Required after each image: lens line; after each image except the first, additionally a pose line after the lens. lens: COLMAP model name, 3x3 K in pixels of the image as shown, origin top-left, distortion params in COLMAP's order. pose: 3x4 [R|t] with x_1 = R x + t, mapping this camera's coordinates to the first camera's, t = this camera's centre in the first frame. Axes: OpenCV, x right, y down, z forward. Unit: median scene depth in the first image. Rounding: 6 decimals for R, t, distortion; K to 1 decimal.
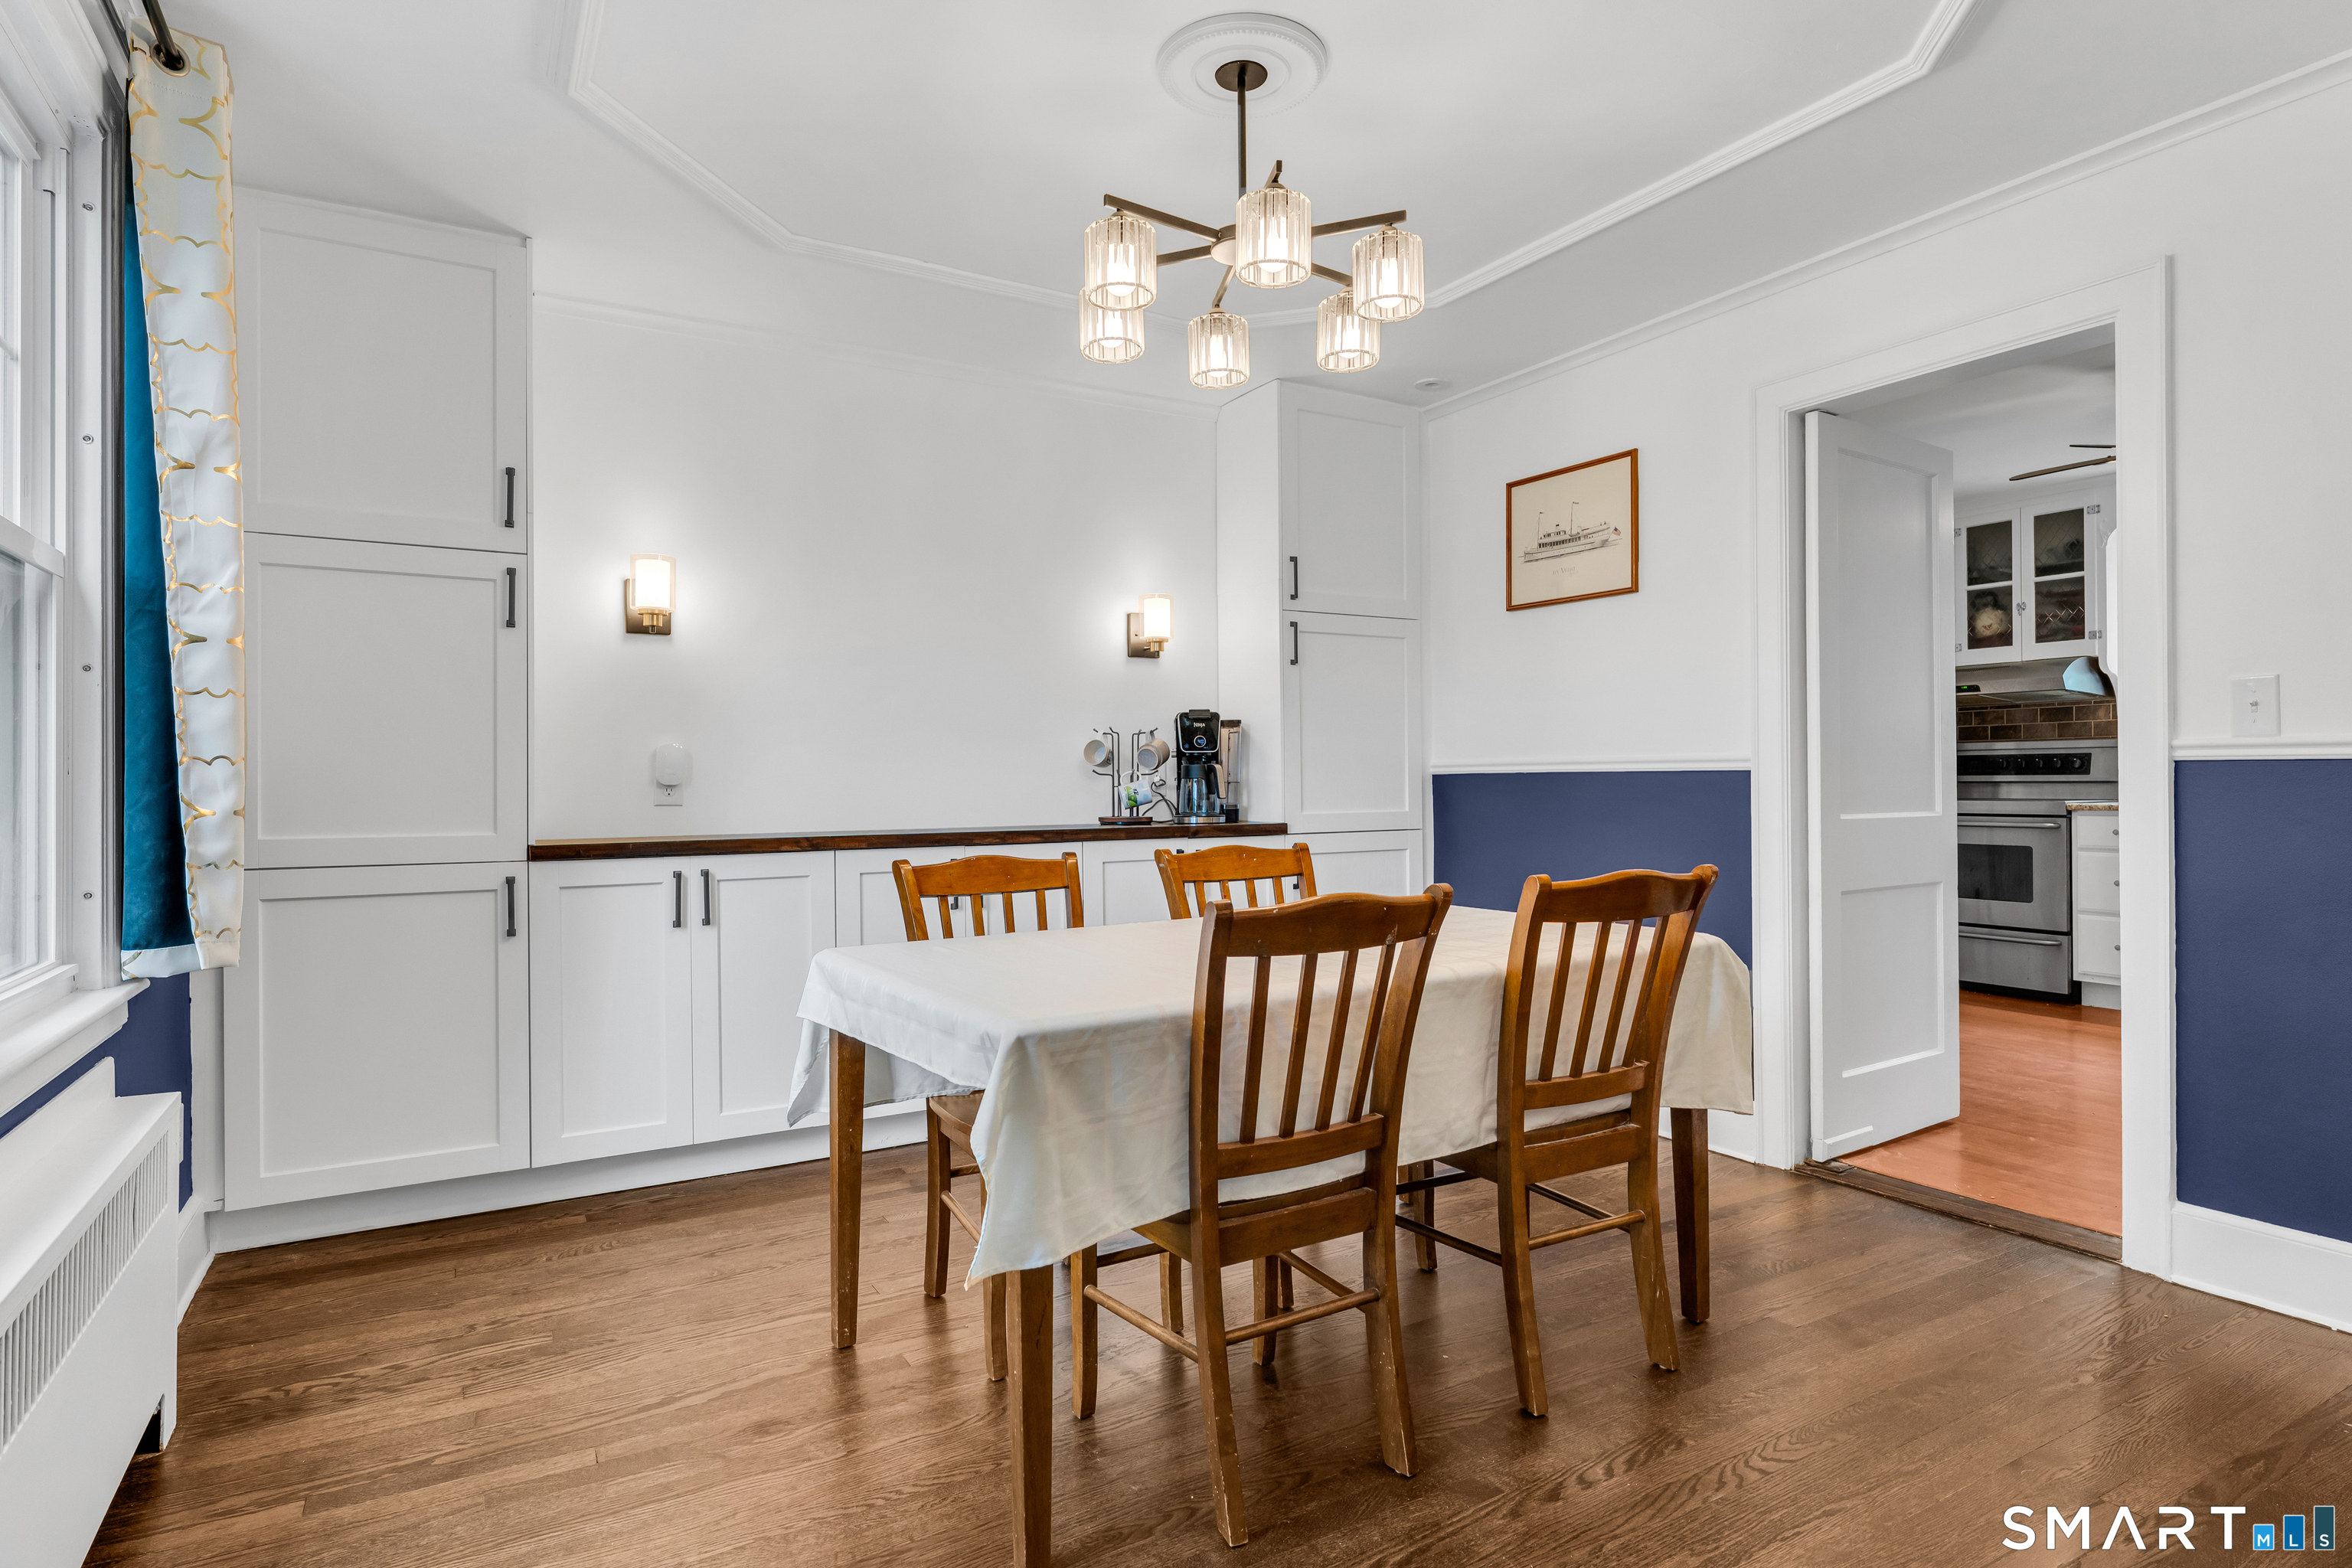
lens RADIAL K [[1252.5, 0, 1176.0], [0, 1252.5, 784.0], [0, 0, 1]] dist [-0.005684, -0.001099]
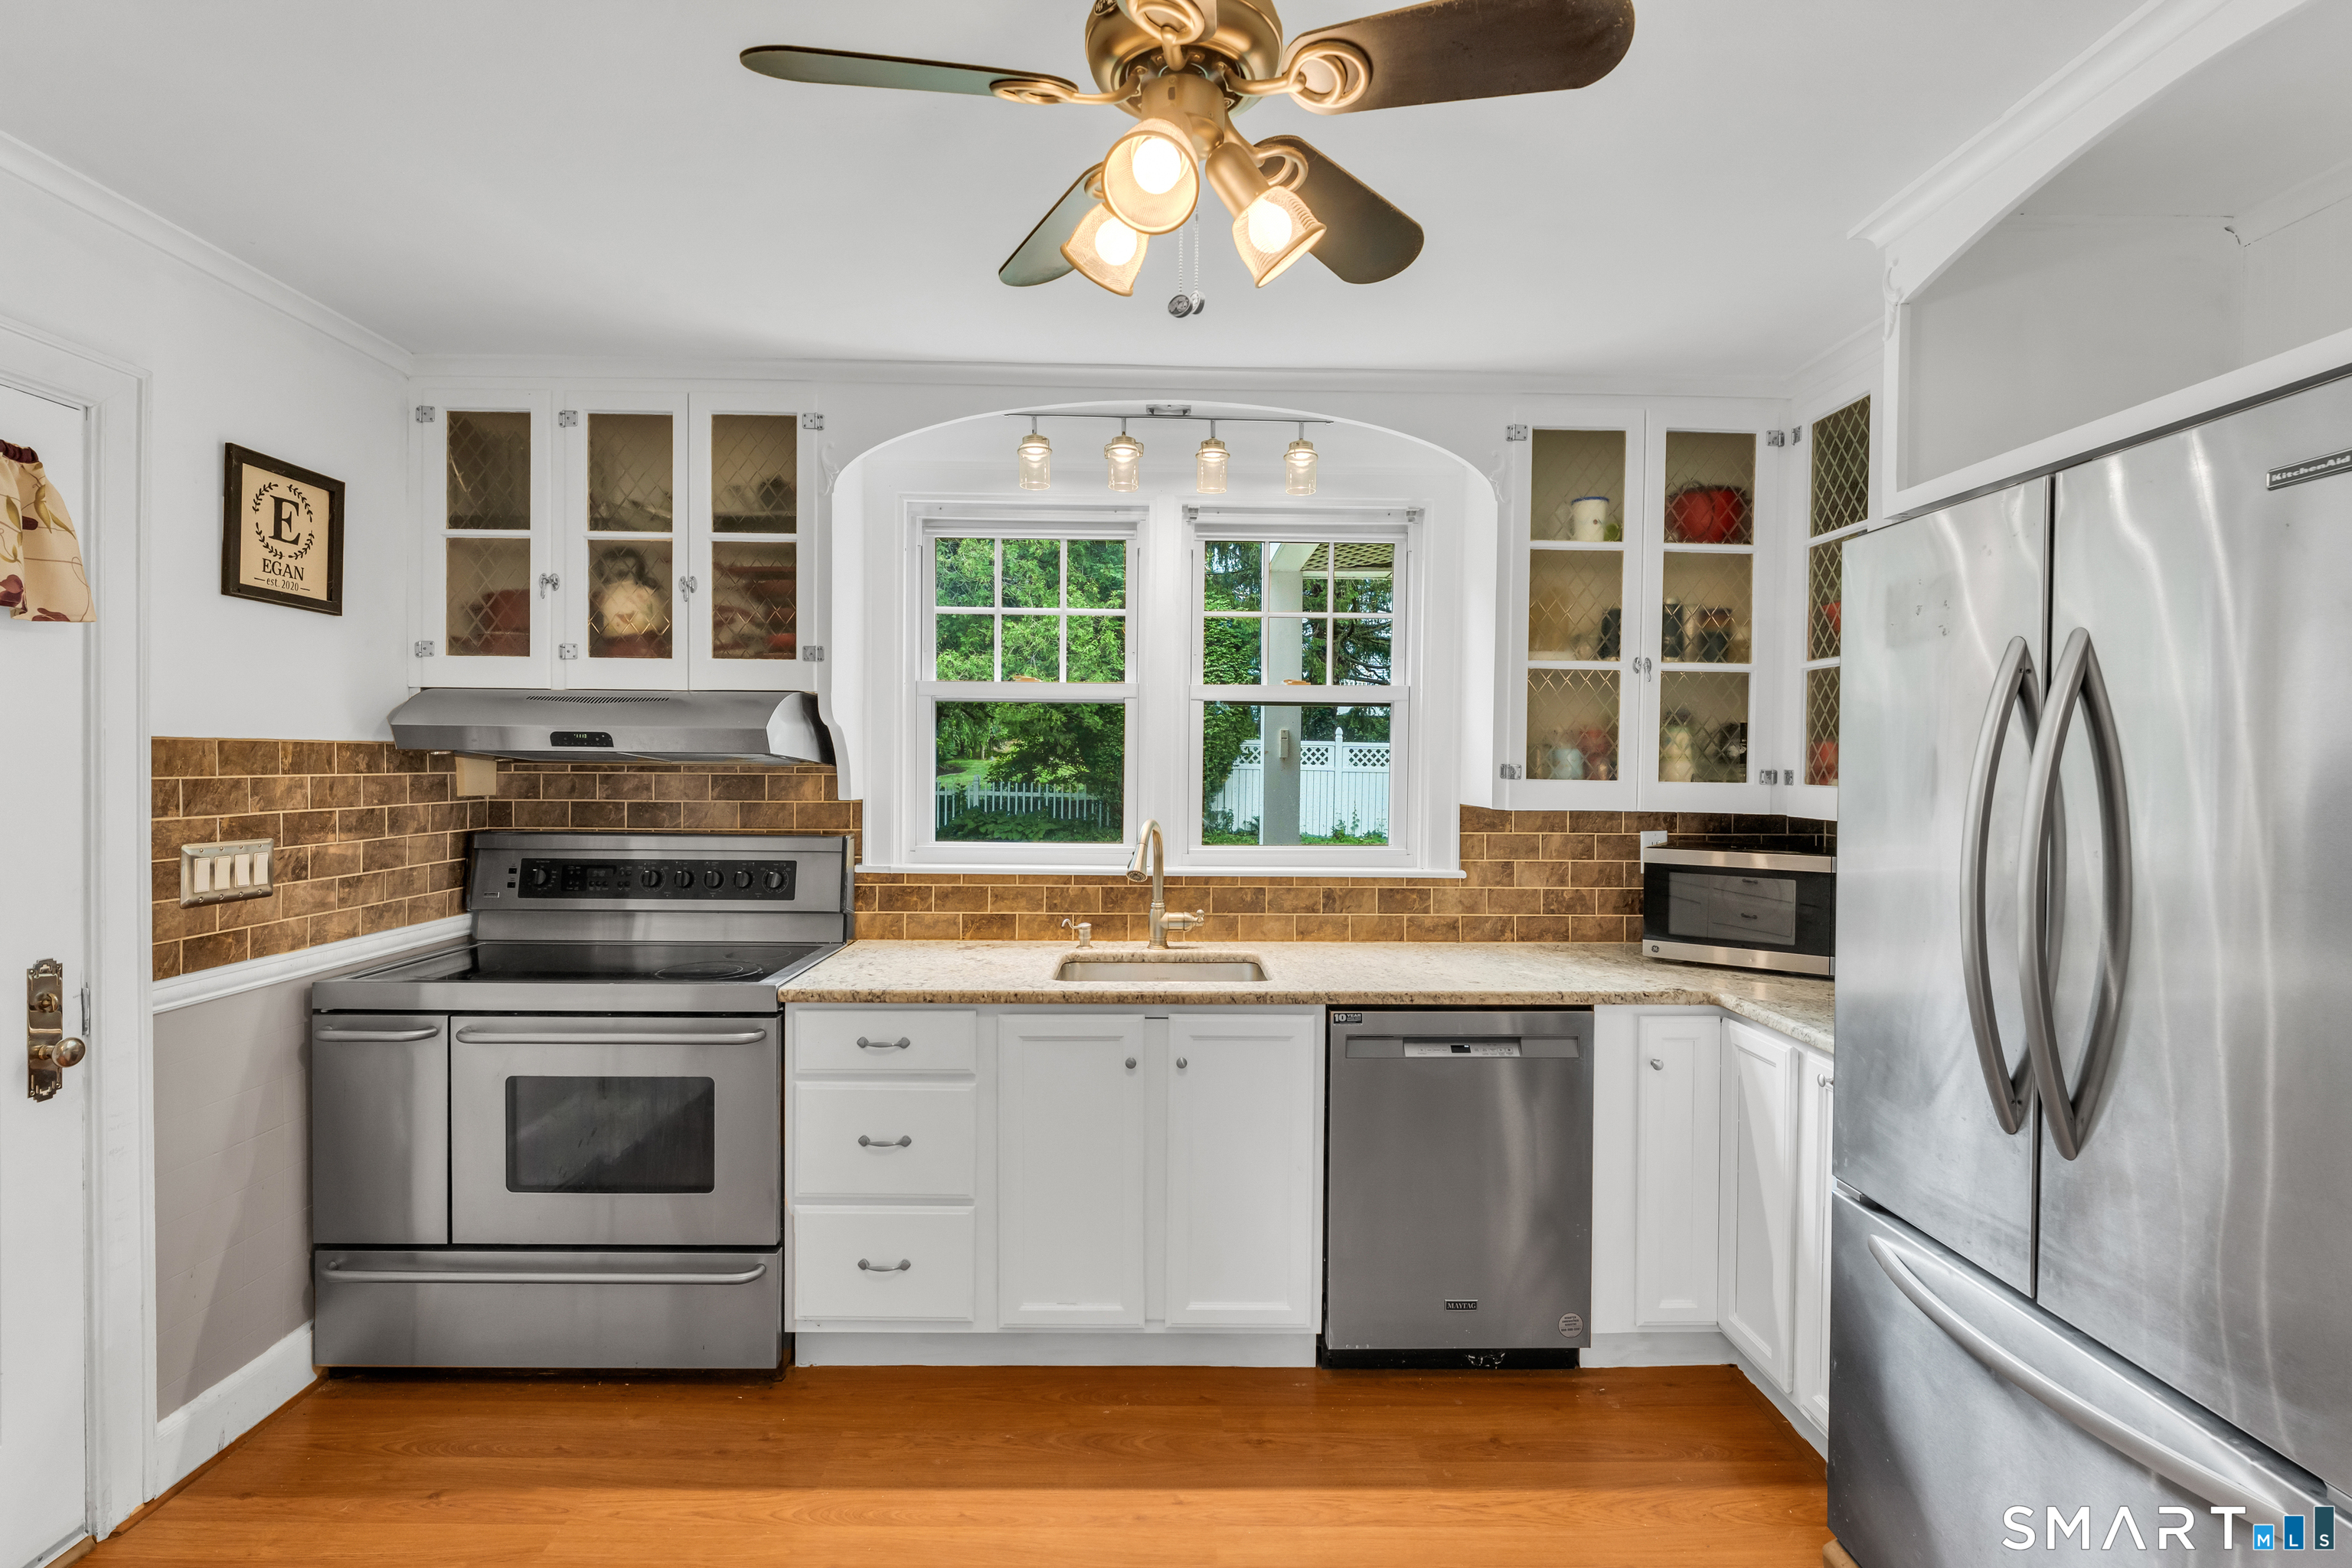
lens RADIAL K [[1085.4, 0, 1176.0], [0, 1085.4, 784.0], [0, 0, 1]] dist [-0.000935, -0.000141]
pose [[0.490046, -0.002059, 0.871694, 0.386797], [-0.011754, 0.999891, 0.008970, -0.066292], [-0.871618, -0.014642, 0.489968, 0.607252]]
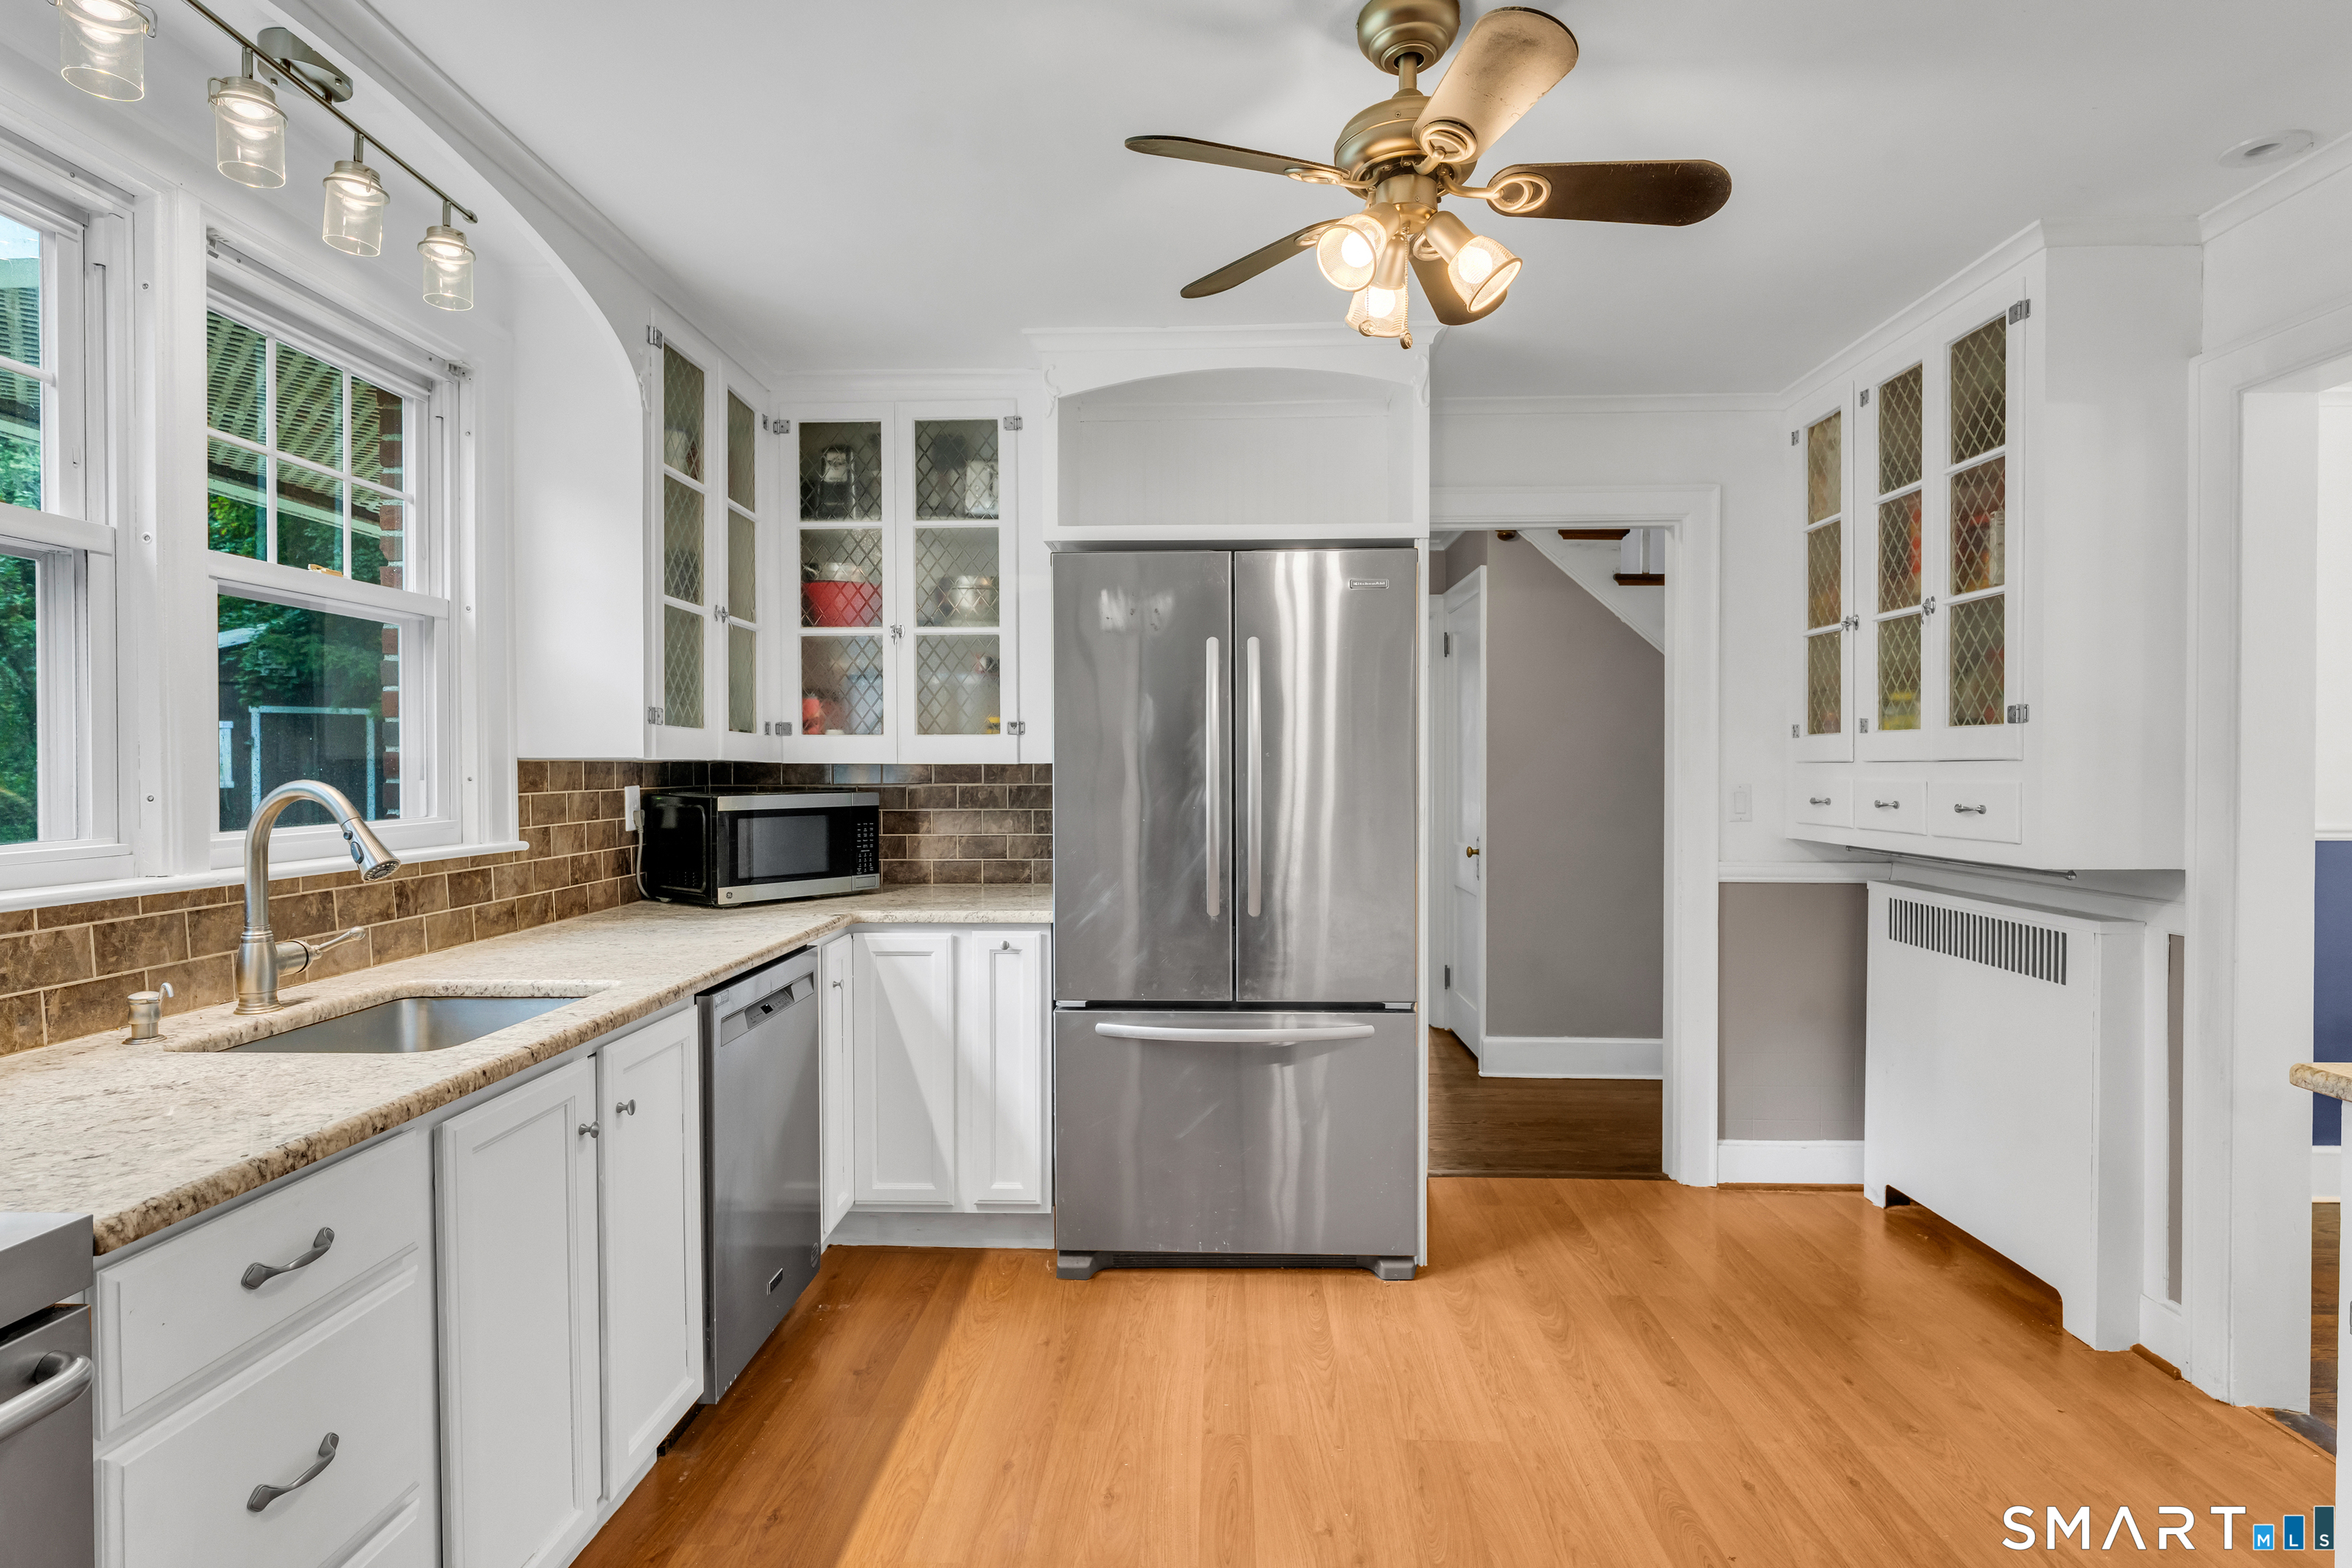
lens RADIAL K [[1204.5, 0, 1181.7], [0, 1204.5, 782.2], [0, 0, 1]] dist [0.001448, 0.000522]
pose [[-0.846268, 0.005510, 0.532730, 0.447841], [0.013137, 0.999858, 0.010527, -0.045877], [-0.532596, 0.015907, -0.846220, 0.994094]]
